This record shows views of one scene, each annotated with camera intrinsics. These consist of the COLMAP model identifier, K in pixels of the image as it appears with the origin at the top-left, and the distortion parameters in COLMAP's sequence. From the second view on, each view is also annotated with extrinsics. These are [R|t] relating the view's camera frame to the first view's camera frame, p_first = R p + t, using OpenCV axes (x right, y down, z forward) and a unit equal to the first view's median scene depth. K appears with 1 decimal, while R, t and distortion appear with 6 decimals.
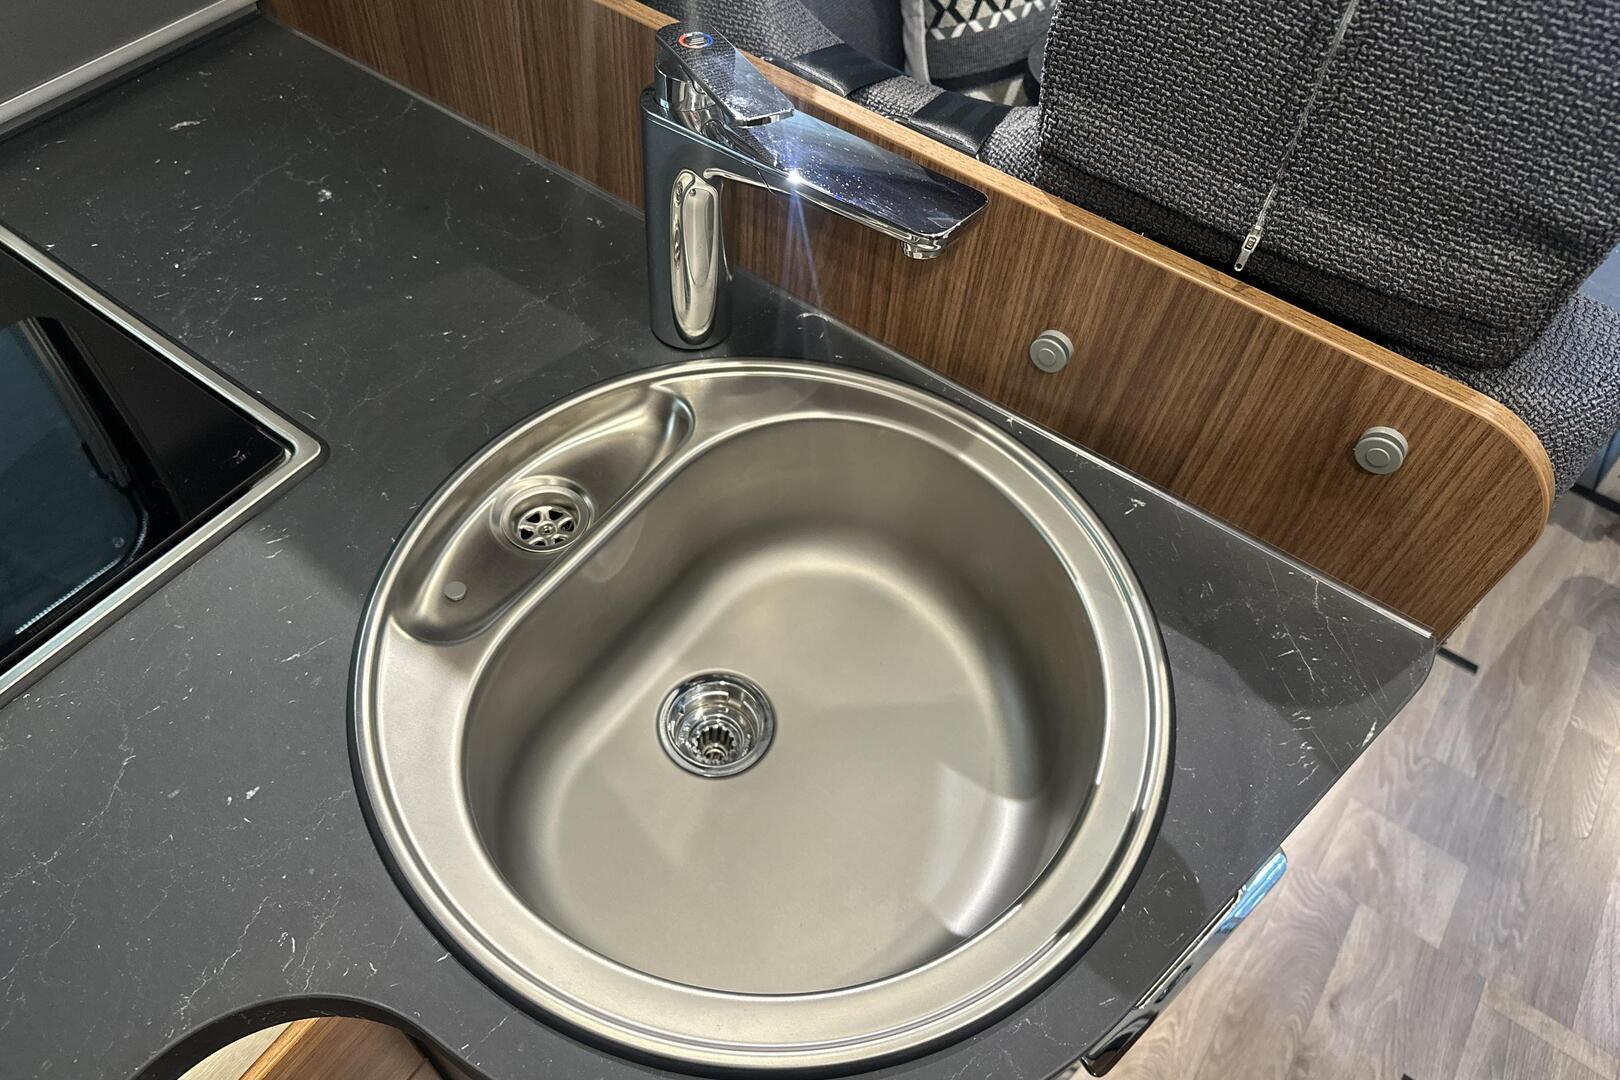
lens RADIAL K [[1162.9, 0, 803.9], [0, 1162.9, 534.6], [0, 0, 1]] dist [-0.003783, -0.011412]
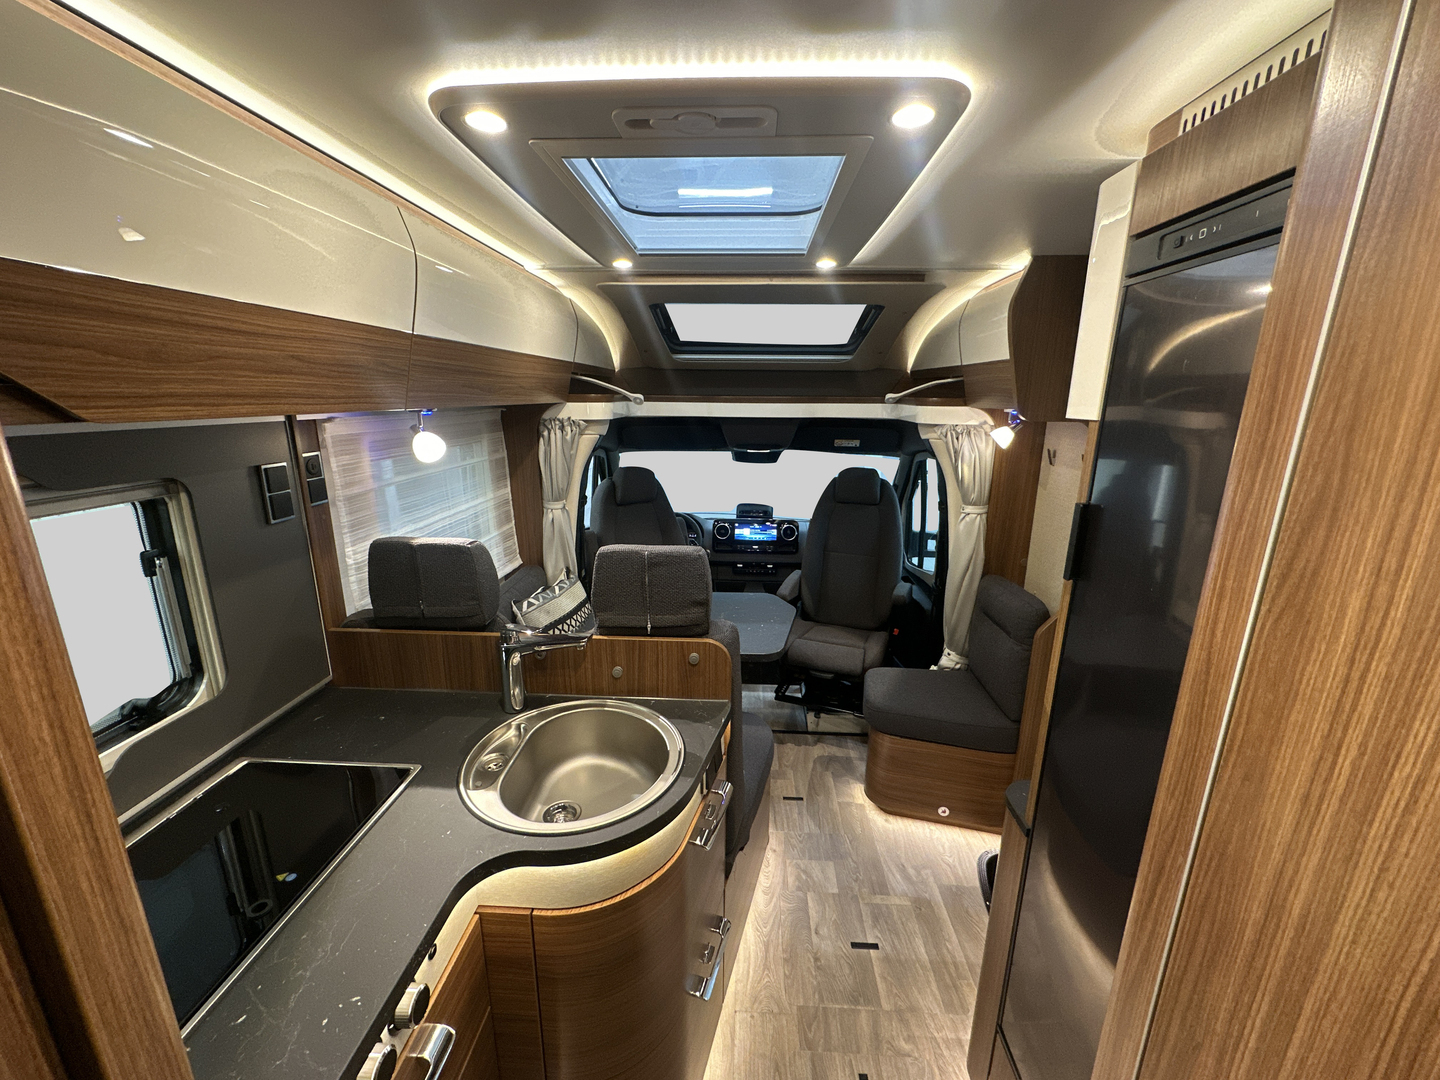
lens RADIAL K [[577.9, 0, 718.7], [0, 577.9, 545.9], [0, 0, 1]] dist [0.000350, 0.000016]
pose [[0.844249, -0.194054, 0.499587, -0.402831], [0.456375, 0.749036, -0.480278, 0.634105], [-0.281009, 0.633473, 0.720934, -0.809301]]
